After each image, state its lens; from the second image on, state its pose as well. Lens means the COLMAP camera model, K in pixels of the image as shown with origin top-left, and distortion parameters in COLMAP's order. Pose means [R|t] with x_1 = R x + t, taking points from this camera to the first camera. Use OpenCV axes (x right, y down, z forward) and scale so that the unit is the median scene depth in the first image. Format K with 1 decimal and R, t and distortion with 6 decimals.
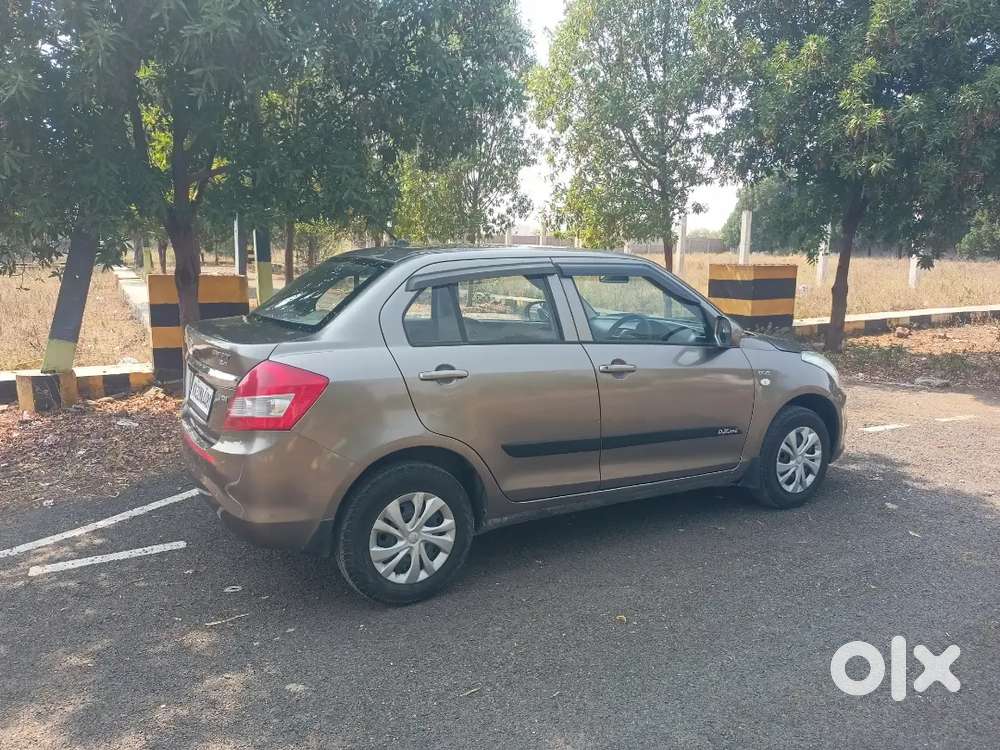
lens RADIAL K [[750.3, 0, 499.7], [0, 750.3, 396.0], [0, 0, 1]] dist [0.005716, 0.002285]
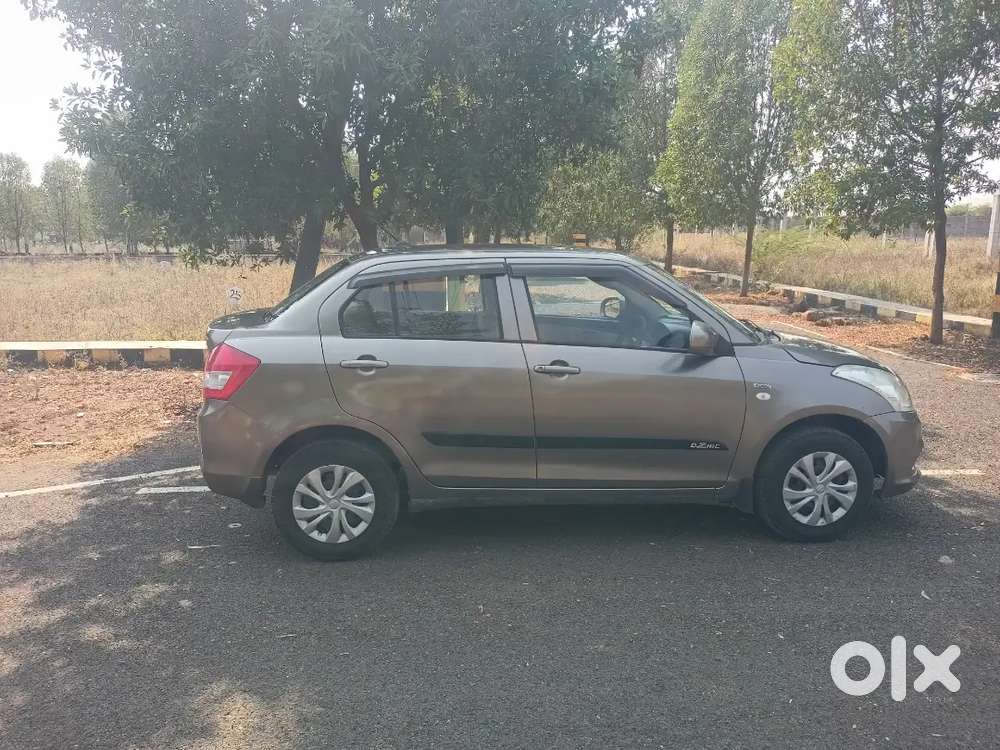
lens RADIAL K [[749.0, 0, 500.0], [0, 749.0, 375.0], [0, 0, 1]] dist [0.011050, -0.013145]
pose [[0.899721, 0.078112, -0.429419, 0.559842], [-0.075433, 0.996879, 0.023286, -0.050722], [0.429898, 0.011441, 0.902805, 0.068494]]
